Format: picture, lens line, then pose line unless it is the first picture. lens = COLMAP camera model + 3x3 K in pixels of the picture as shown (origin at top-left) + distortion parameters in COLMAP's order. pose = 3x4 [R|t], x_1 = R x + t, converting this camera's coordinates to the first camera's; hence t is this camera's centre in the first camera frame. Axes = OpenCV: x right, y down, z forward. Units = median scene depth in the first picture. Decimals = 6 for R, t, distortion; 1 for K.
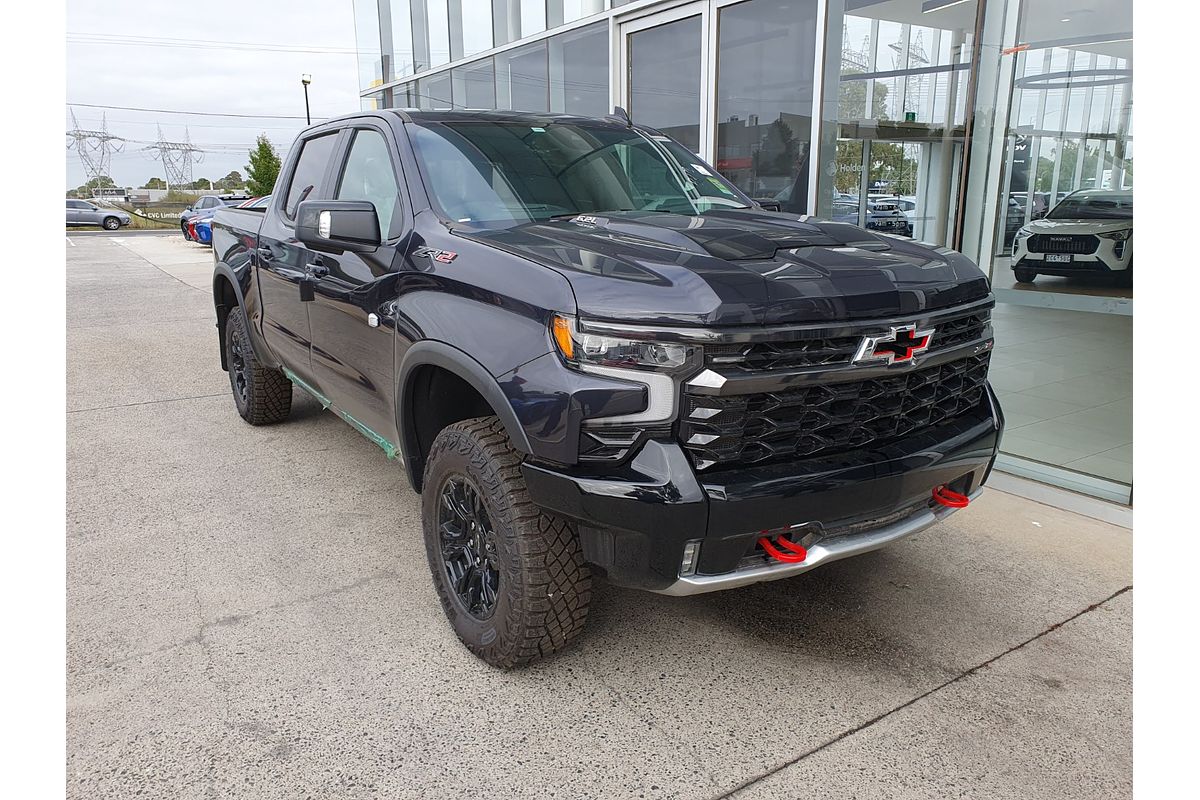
lens RADIAL K [[842.8, 0, 602.6], [0, 842.8, 413.4], [0, 0, 1]] dist [0.025685, -0.001072]
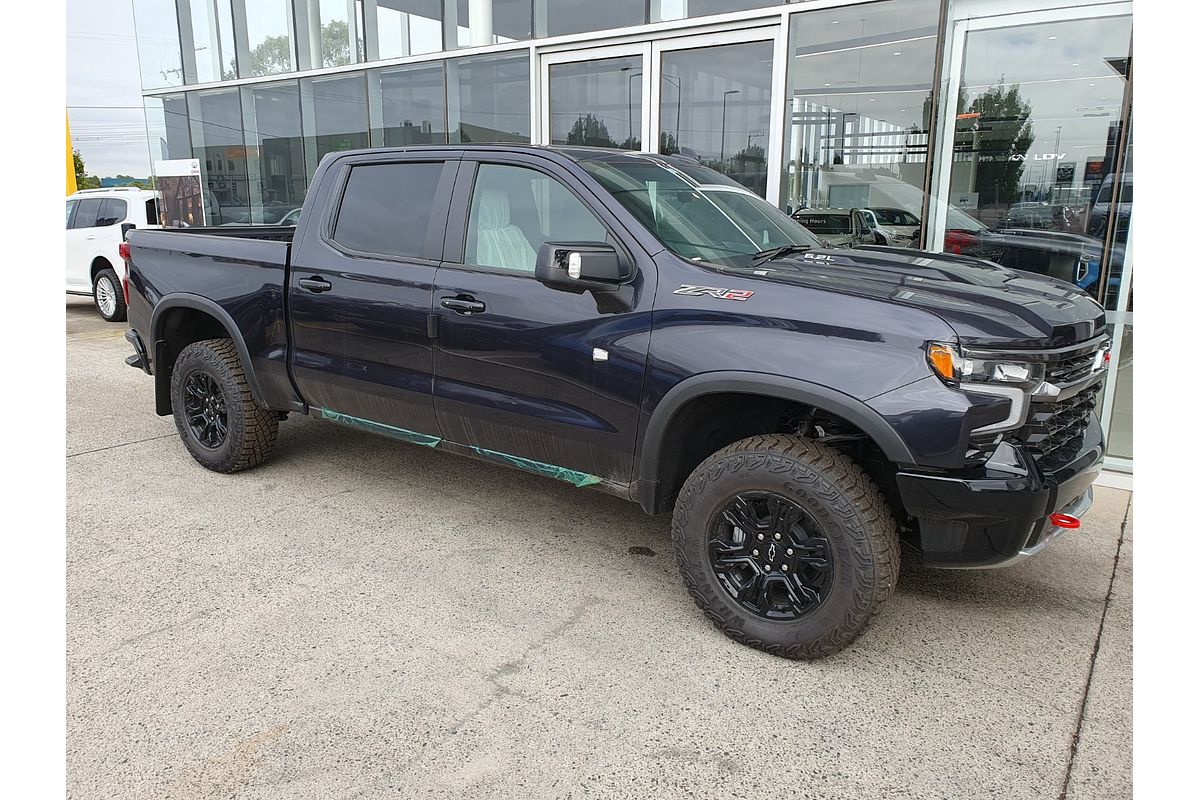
lens RADIAL K [[842.7, 0, 595.4], [0, 842.7, 394.4], [0, 0, 1]] dist [0.005561, -0.000569]
pose [[0.929104, -0.073084, 0.362526, -0.763127], [0.081956, 0.996594, -0.009133, -0.060865], [-0.360623, 0.038197, 0.931929, 0.049611]]
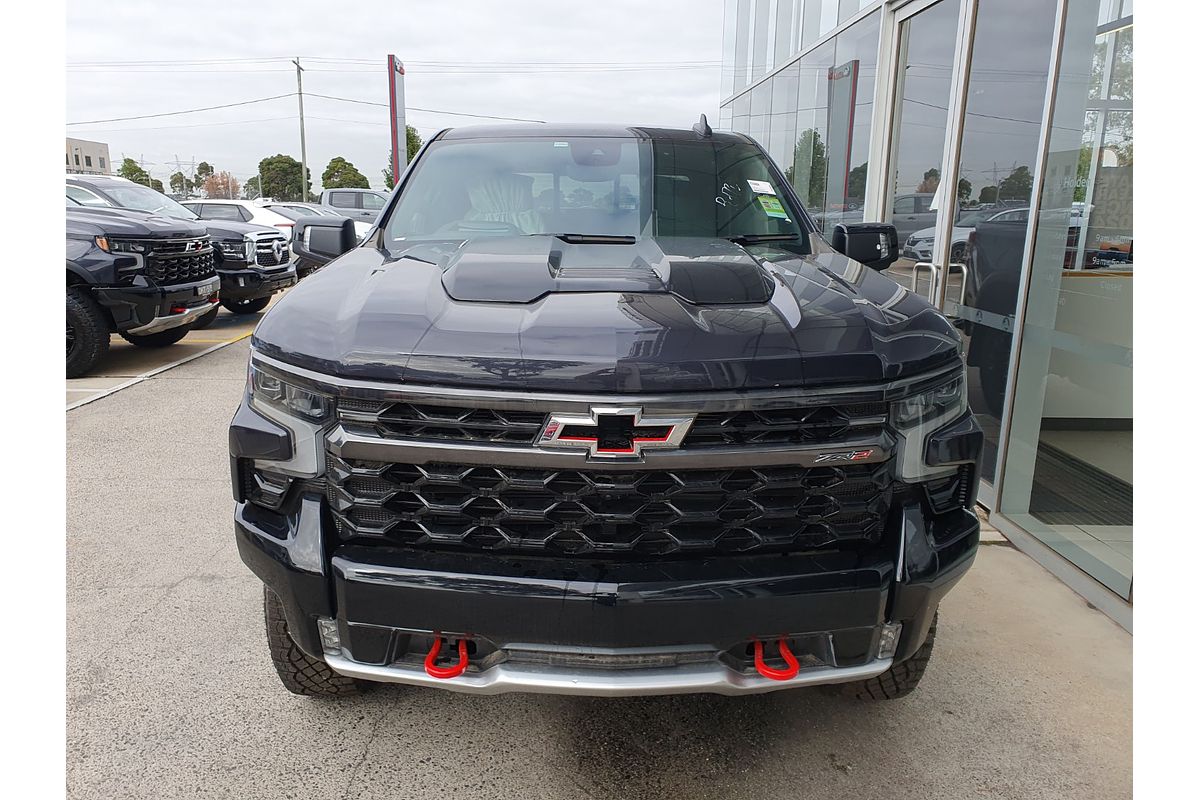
lens RADIAL K [[842.7, 0, 595.4], [0, 842.7, 394.4], [0, 0, 1]] dist [0.005561, -0.000569]
pose [[0.857330, 0.133926, -0.497041, 0.613672], [-0.146674, 0.989093, 0.013515, -0.106088], [0.493429, 0.061316, 0.867622, 0.293556]]
